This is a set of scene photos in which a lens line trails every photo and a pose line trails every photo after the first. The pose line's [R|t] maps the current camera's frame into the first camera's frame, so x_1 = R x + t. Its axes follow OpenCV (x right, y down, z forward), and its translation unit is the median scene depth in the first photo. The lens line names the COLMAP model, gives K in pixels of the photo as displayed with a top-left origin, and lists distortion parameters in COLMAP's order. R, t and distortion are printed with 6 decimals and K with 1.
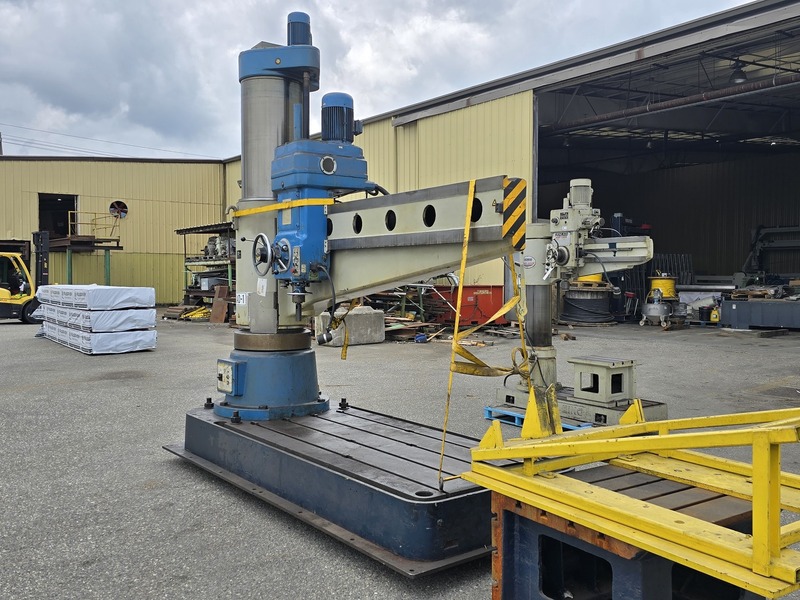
lens RADIAL K [[719.4, 0, 400.0], [0, 719.4, 300.0], [0, 0, 1]] dist [0.111585, -0.167980]
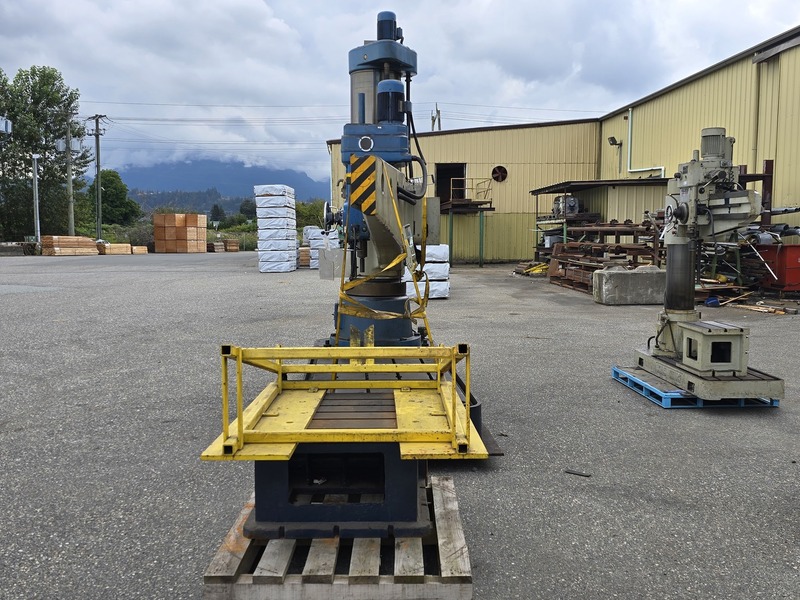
lens RADIAL K [[719.4, 0, 400.0], [0, 719.4, 300.0], [0, 0, 1]] dist [0.111585, -0.167980]
pose [[0.823772, 0.051428, -0.564584, 0.202454], [-0.018365, 0.997775, 0.064092, -0.001195], [0.566624, -0.042429, 0.822884, 0.005966]]
